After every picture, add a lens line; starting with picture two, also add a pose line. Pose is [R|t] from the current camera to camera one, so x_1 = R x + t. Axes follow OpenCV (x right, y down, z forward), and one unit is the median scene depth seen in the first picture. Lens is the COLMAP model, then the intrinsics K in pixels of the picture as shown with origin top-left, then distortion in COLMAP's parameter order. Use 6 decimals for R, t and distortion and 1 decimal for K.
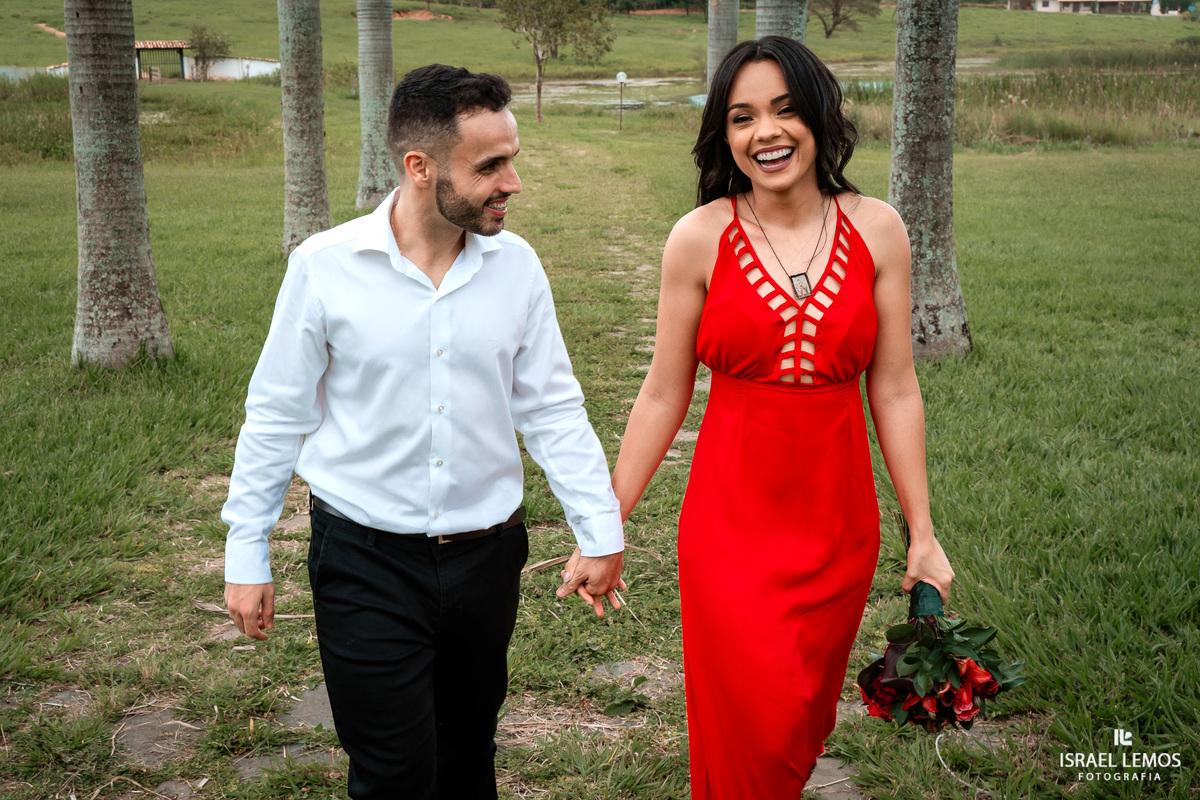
lens RADIAL K [[1510.7, 0, 600.0], [0, 1510.7, 400.0], [0, 0, 1]] dist [-0.010385, 0.032478]
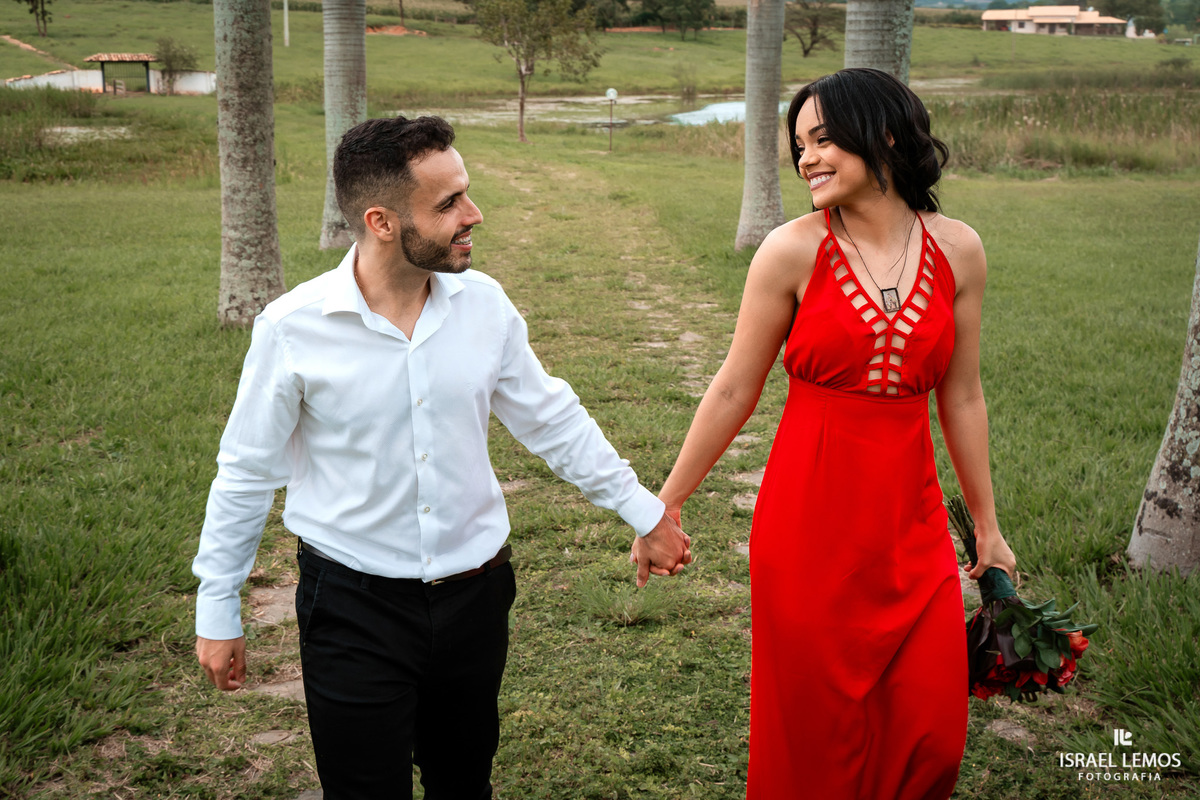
lens RADIAL K [[1510.7, 0, 600.0], [0, 1510.7, 400.0], [0, 0, 1]] dist [-0.010385, 0.032478]
pose [[0.999817, 0.004290, 0.018643, -0.011208], [-0.004080, 0.999928, -0.011275, -0.016868], [-0.018690, 0.011196, 0.999763, 0.082329]]
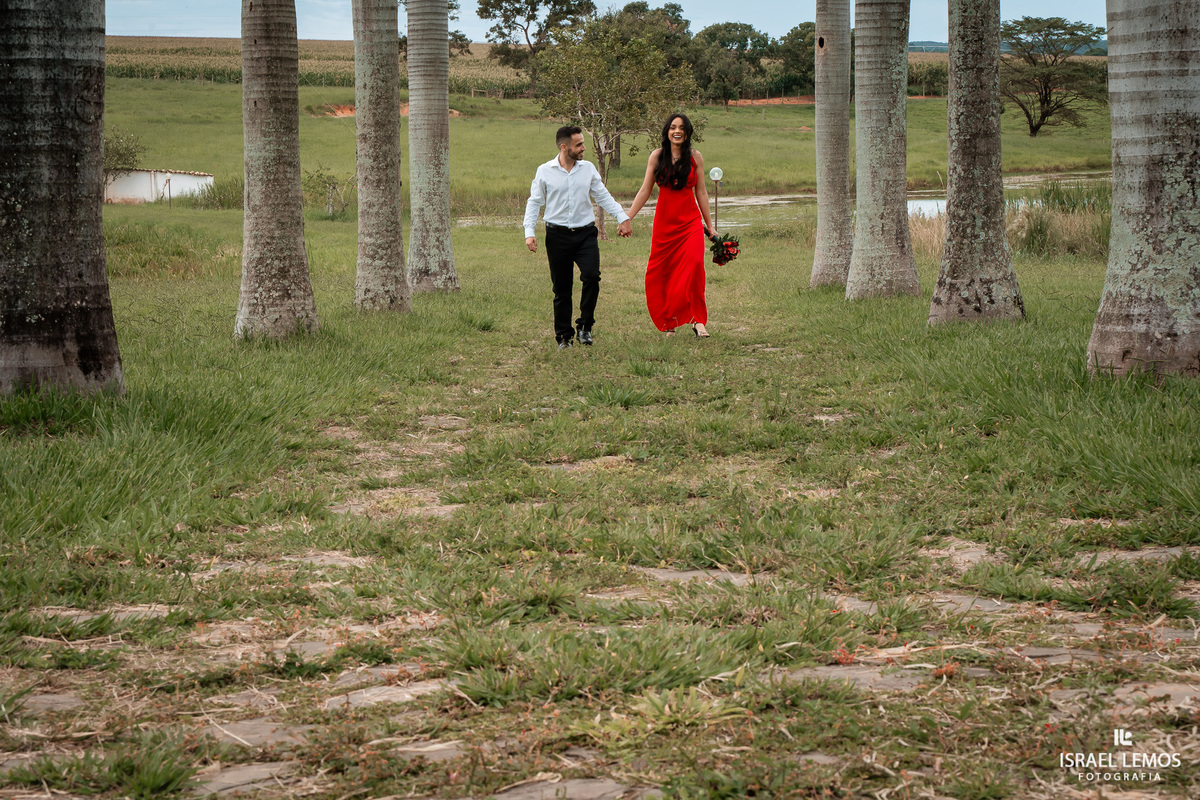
lens RADIAL K [[2418.7, 0, 600.0], [0, 2418.7, 400.0], [0, 0, 1]] dist [0.018525, -0.201454]
pose [[0.999351, -0.008315, -0.035050, -0.001923], [0.003673, 0.991445, -0.130472, 0.053405], [0.035835, 0.130259, 0.990832, -0.164006]]
